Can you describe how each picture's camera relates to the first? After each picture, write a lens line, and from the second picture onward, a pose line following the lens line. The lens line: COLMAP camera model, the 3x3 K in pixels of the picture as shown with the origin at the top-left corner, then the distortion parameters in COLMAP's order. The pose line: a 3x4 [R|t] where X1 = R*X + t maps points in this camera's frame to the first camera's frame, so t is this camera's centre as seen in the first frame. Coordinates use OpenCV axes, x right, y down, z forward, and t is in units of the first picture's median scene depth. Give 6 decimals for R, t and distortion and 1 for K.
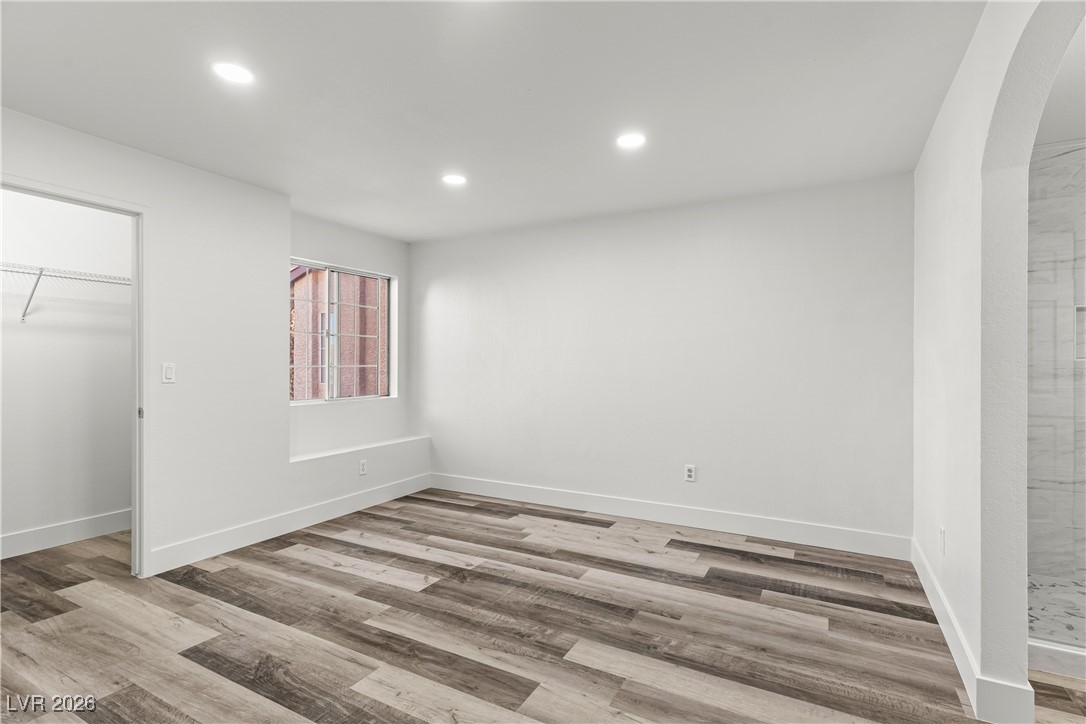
lens RADIAL K [[514.1, 0, 547.5], [0, 514.1, 365.4], [0, 0, 1]] dist [0.001333, 0.000768]
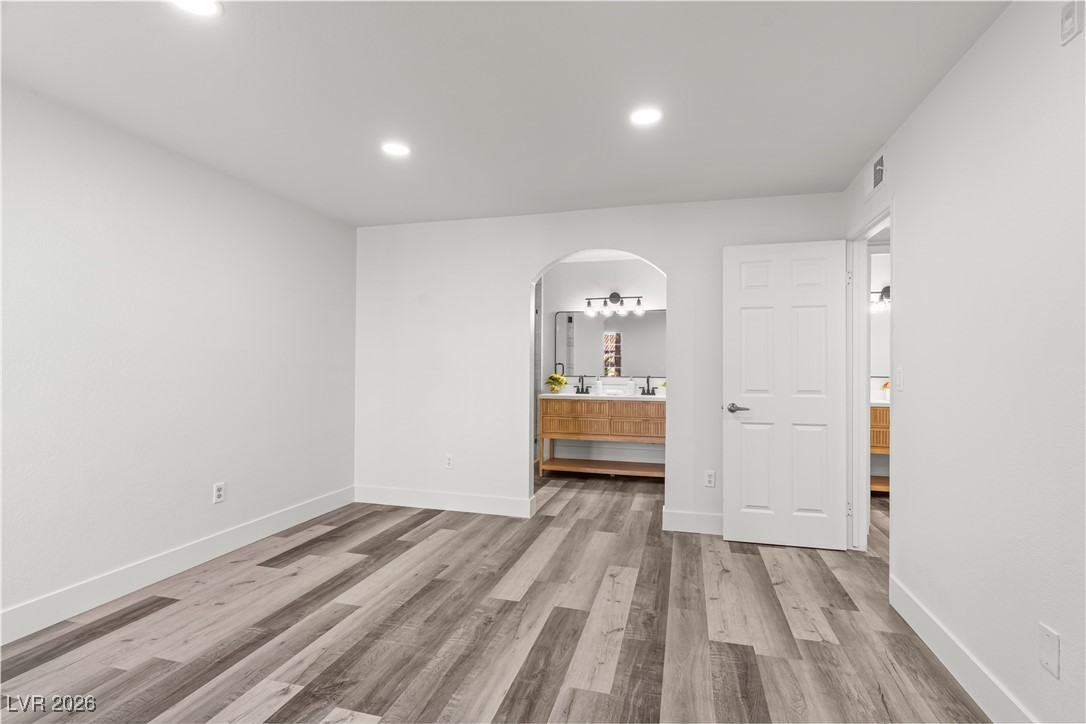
lens RADIAL K [[514.1, 0, 545.8], [0, 514.1, 361.3], [0, 0, 1]] dist [0.001333, 0.000768]
pose [[-0.226638, 0.001436, 0.973978, -0.930348], [-0.006260, 0.999976, -0.002931, -0.006640], [-0.973959, -0.006762, -0.226624, 0.949183]]
